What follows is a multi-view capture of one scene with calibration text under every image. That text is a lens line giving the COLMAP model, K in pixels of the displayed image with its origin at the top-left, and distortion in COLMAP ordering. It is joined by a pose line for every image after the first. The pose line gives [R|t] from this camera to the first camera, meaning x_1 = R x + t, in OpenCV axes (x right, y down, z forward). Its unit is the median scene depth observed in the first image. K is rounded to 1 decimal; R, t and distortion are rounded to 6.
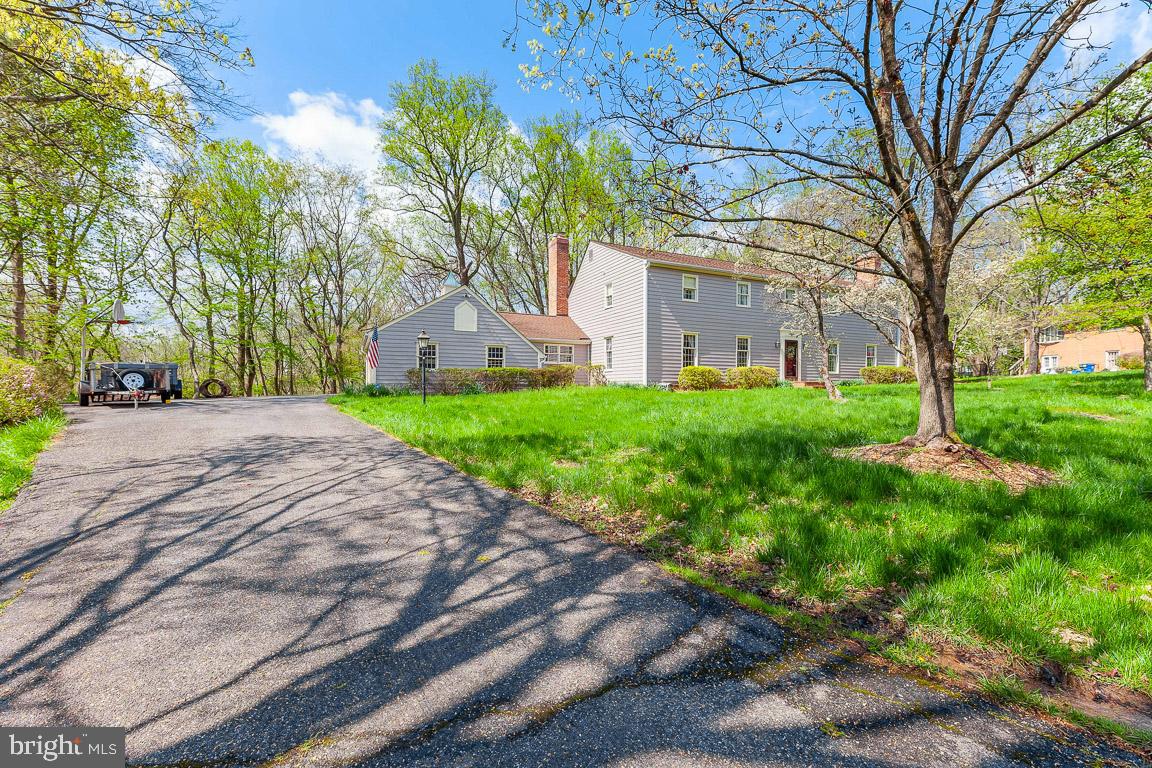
lens RADIAL K [[470.8, 0, 575.9], [0, 470.8, 387.3], [0, 0, 1]] dist [0.016347, 0.000038]
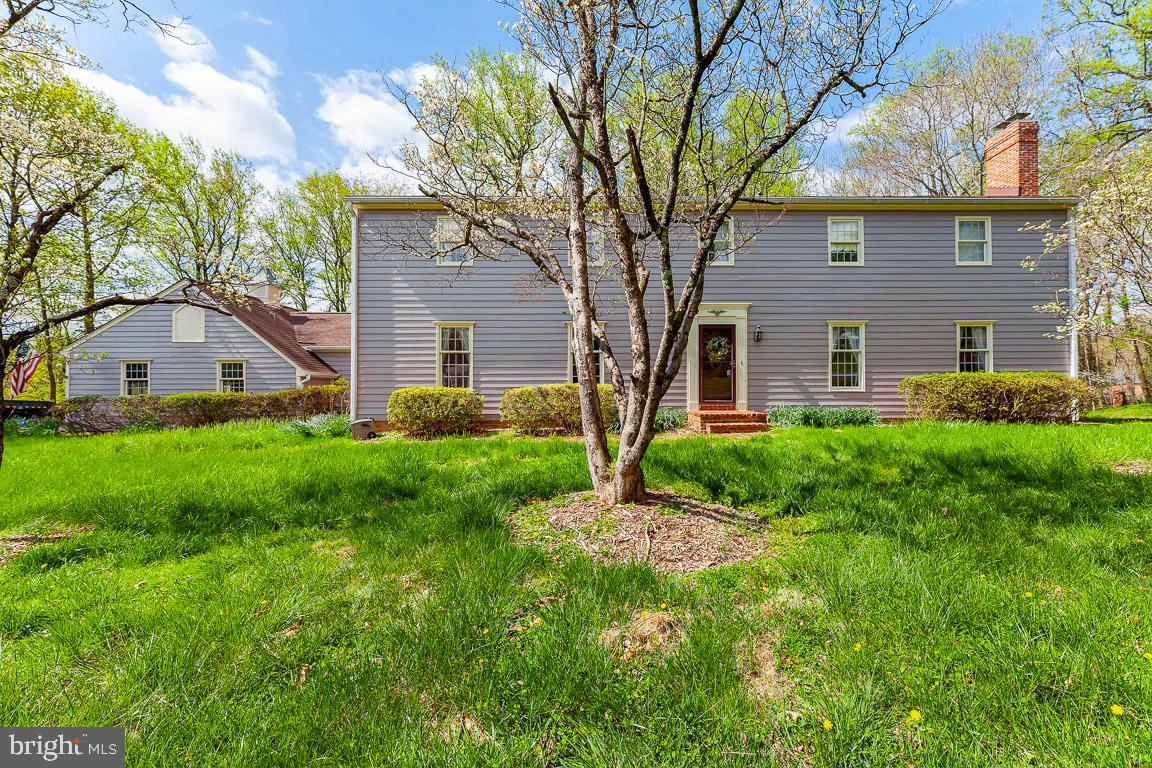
lens RADIAL K [[470.8, 0, 576.0], [0, 470.8, 388.2], [0, 0, 1]] dist [0.016347, 0.000038]
pose [[0.891665, -0.013927, -0.452482, 0.613709], [-0.004136, 0.999234, -0.038906, -0.020645], [0.452677, 0.036563, 0.890925, 0.586949]]
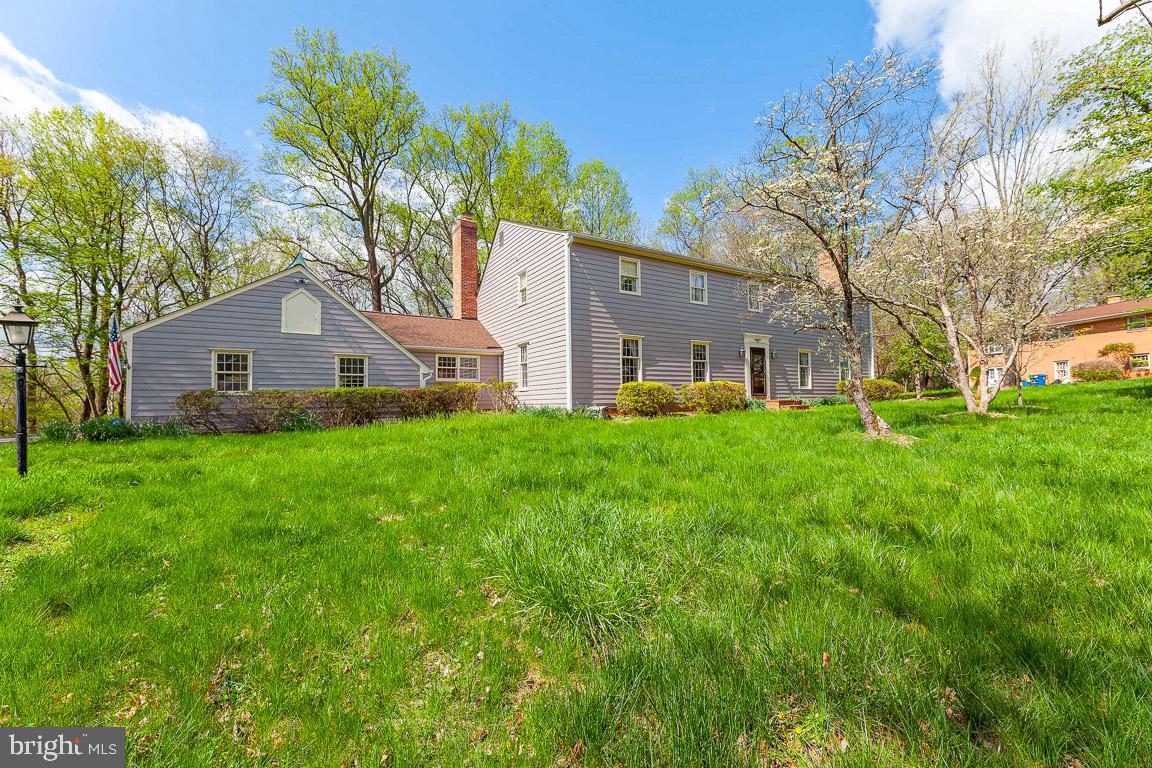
lens RADIAL K [[470.8, 0, 573.3], [0, 470.8, 380.5], [0, 0, 1]] dist [0.016347, 0.000038]
pose [[0.994073, -0.012972, 0.107937, 0.072635], [0.018520, 0.998549, -0.050562, -0.012009], [-0.107125, 0.052261, 0.992871, 0.285106]]
